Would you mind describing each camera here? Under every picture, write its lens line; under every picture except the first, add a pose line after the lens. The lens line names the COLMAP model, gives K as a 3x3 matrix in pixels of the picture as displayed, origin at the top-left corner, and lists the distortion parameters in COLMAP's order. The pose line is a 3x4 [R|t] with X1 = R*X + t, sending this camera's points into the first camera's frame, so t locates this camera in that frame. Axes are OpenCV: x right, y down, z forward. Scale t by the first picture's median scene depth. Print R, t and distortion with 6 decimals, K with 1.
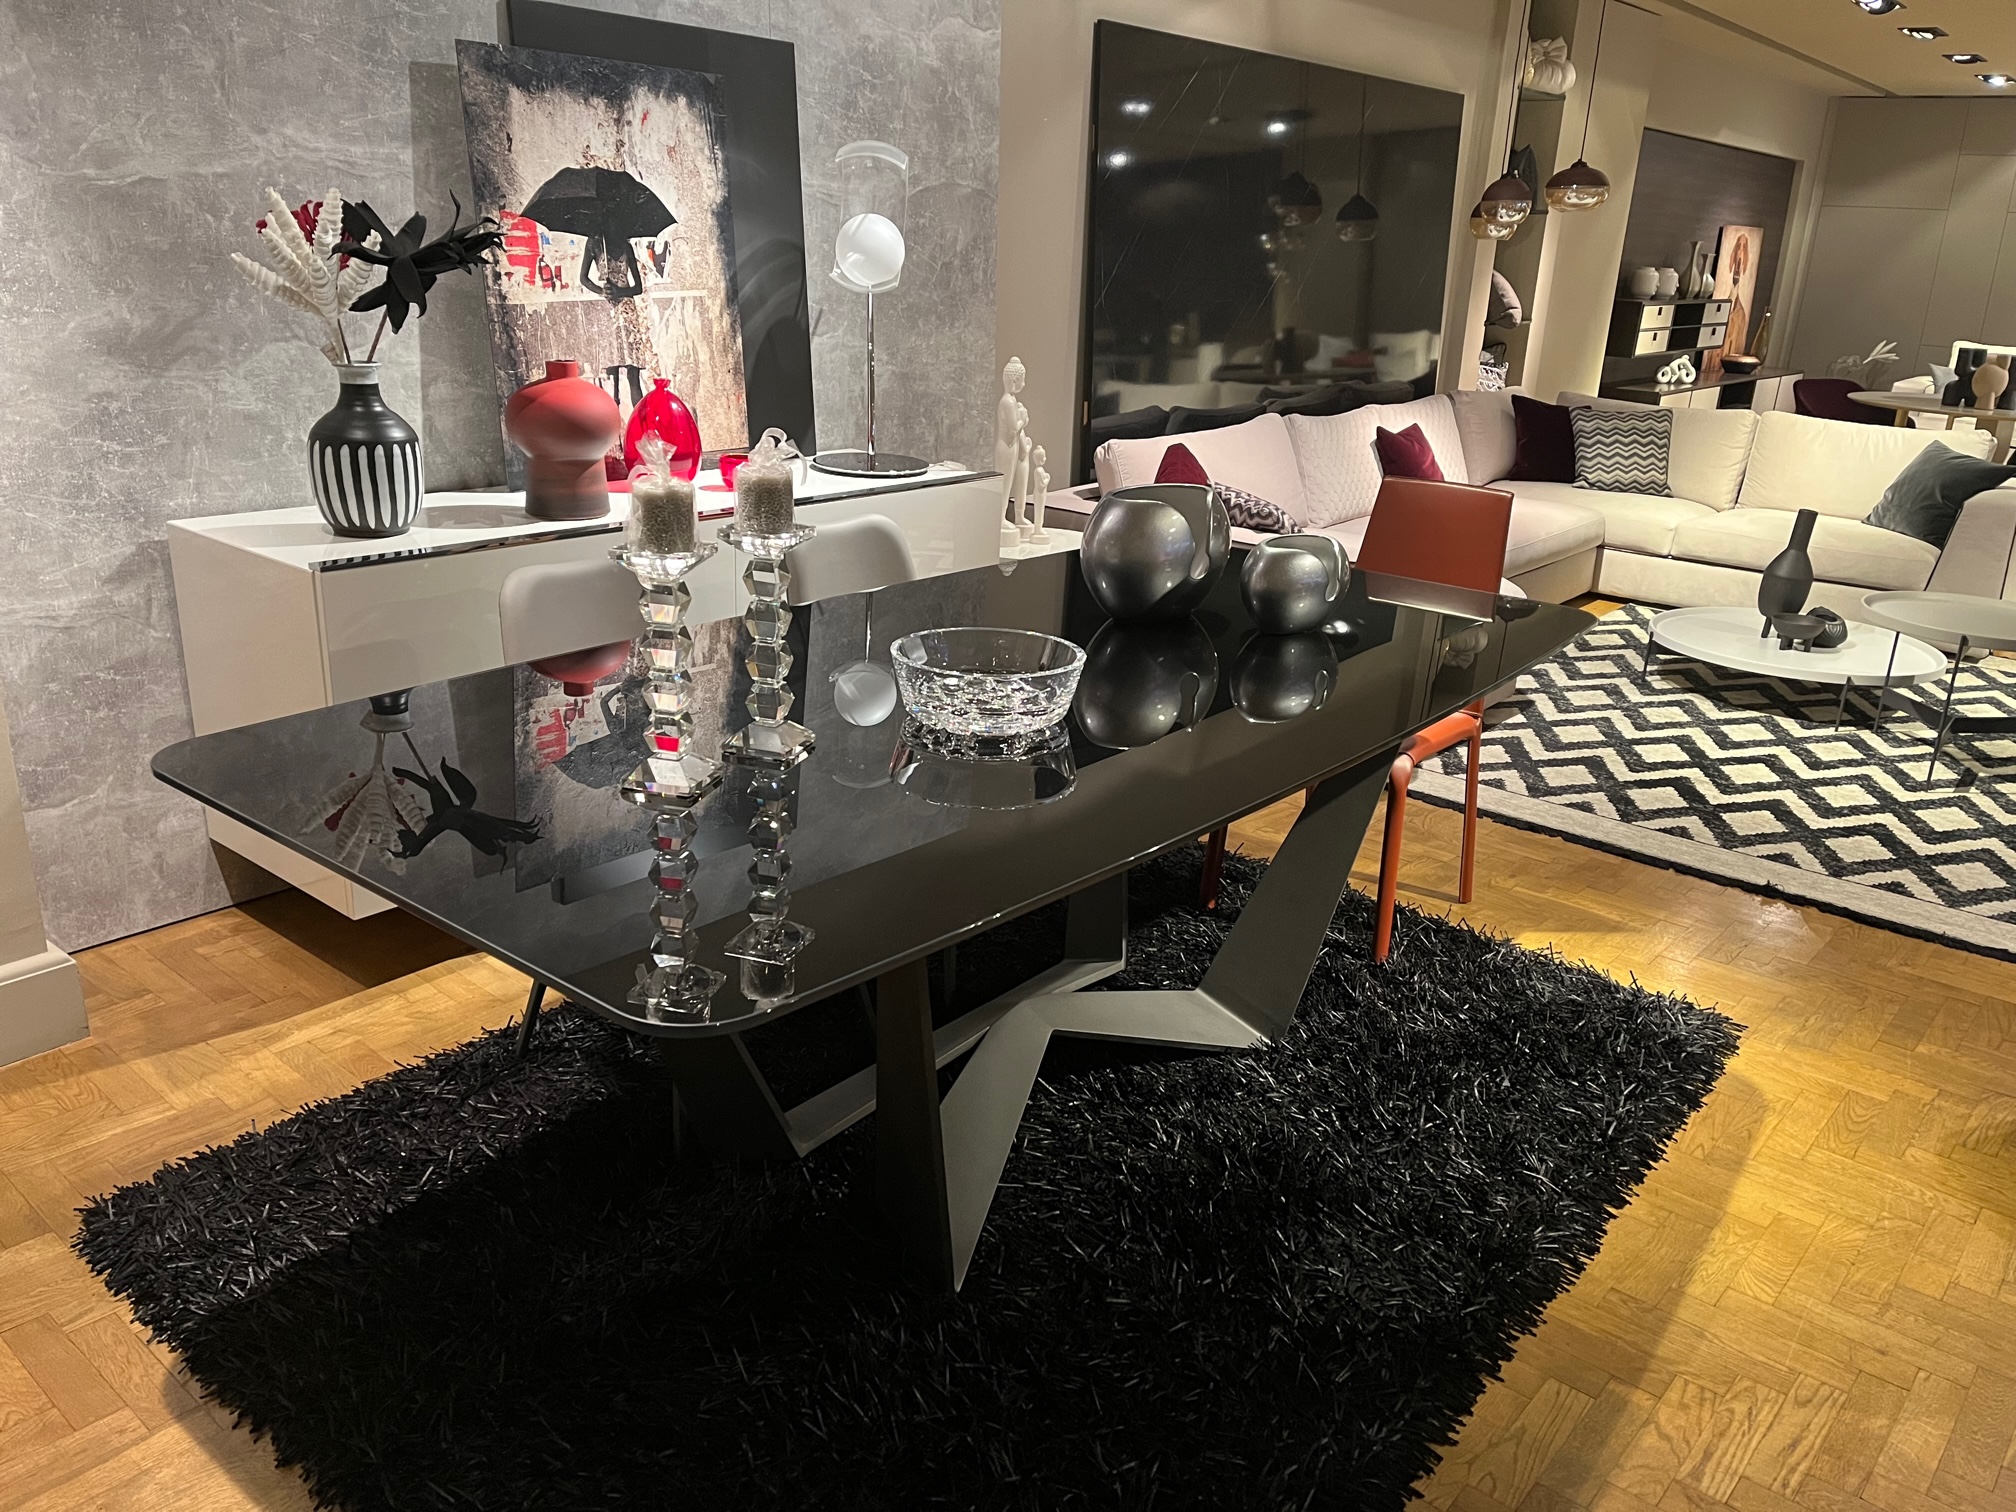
lens RADIAL K [[1550.4, 0, 1023.6], [0, 1550.4, 743.4], [0, 0, 1]] dist [0.055739, -0.073252]
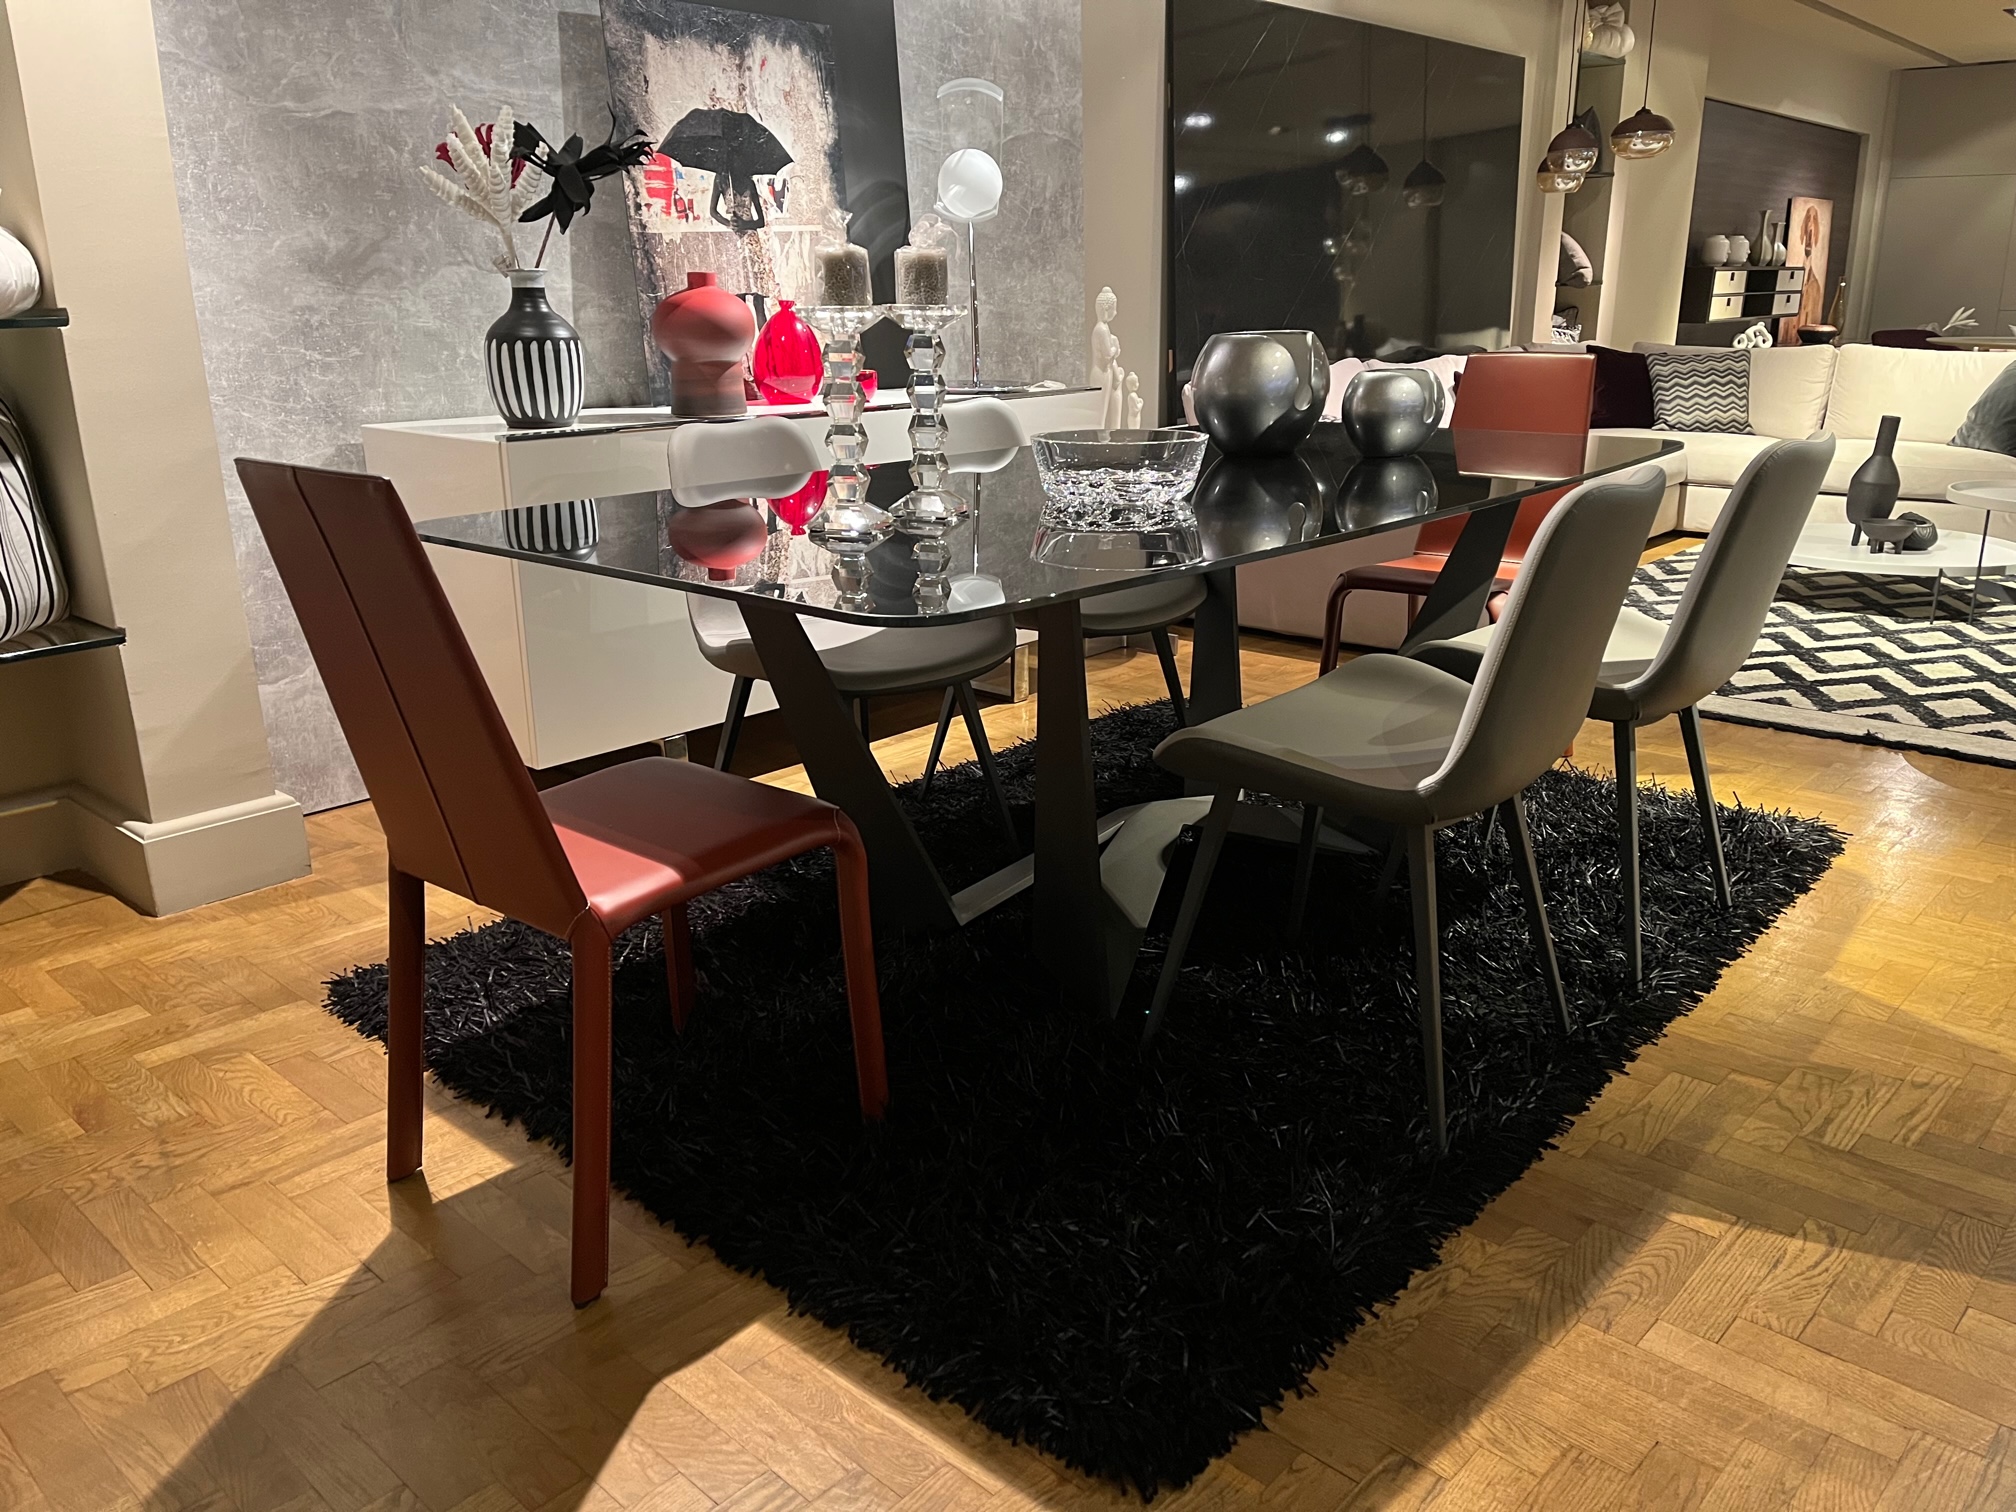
lens RADIAL K [[1550.4, 0, 1003.9], [0, 1550.4, 761.8], [0, 0, 1]] dist [0.055739, -0.073252]
pose [[0.997428, -0.038717, -0.060316, -0.032973], [0.036919, 0.998848, -0.030648, 0.143644], [0.061434, 0.028343, 0.997709, -0.070293]]
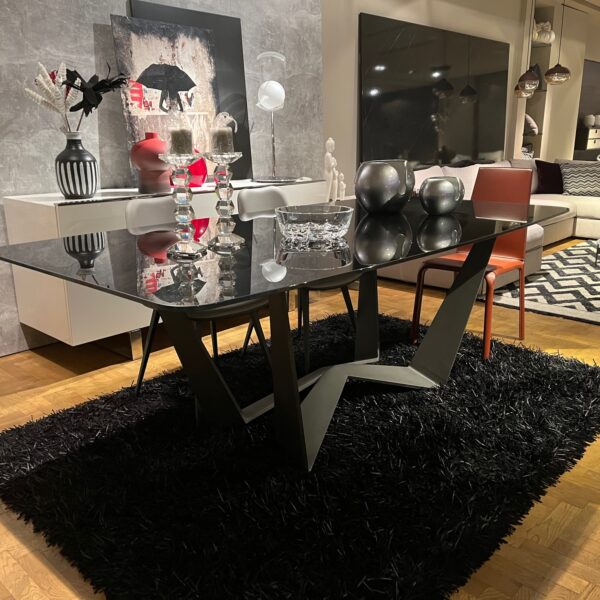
lens RADIAL K [[616.3, 0, 302.8], [0, 616.3, 296.9], [0, 0, 1]] dist [0.027776, 0.000000]
pose [[0.996949, -0.033213, -0.070639, 0.017141], [0.028665, 0.997509, -0.064445, 0.102136], [0.072604, 0.062224, 0.995418, 0.018814]]
